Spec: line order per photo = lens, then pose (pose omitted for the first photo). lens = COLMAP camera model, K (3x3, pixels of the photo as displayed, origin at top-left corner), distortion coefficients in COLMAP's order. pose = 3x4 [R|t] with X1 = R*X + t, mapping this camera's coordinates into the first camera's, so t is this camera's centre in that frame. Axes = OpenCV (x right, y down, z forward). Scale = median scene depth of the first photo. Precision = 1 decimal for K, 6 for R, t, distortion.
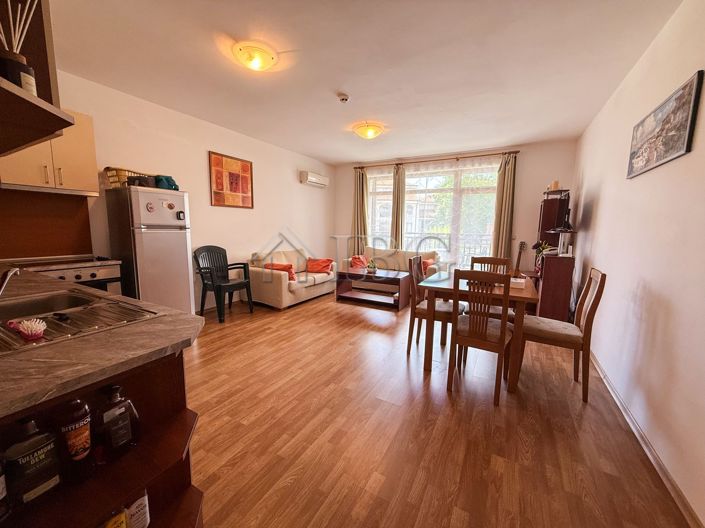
lens RADIAL K [[279.9, 0, 350.5], [0, 279.9, 264.4], [0, 0, 1]] dist [-0.000653, -0.000133]
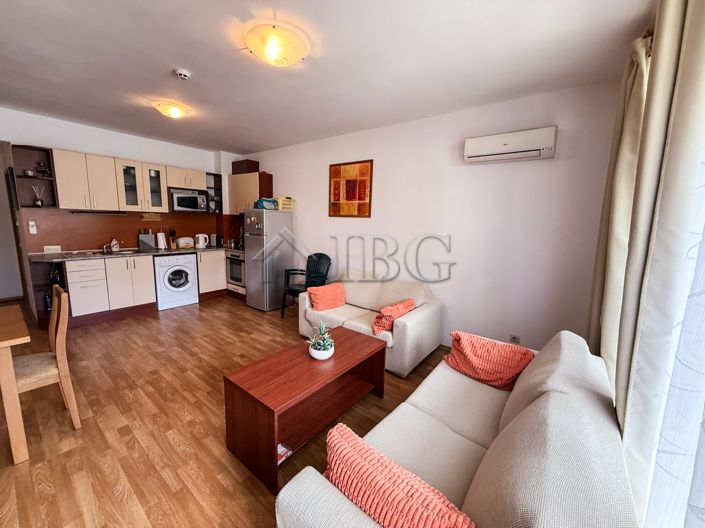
lens RADIAL K [[279.9, 0, 350.6], [0, 279.9, 263.6], [0, 0, 1]] dist [-0.000653, -0.000133]
pose [[-0.141568, 0.130657, -0.981268, 0.751916], [-0.166749, 0.973940, 0.153738, -0.289535], [0.975783, 0.185390, -0.116092, 1.677503]]
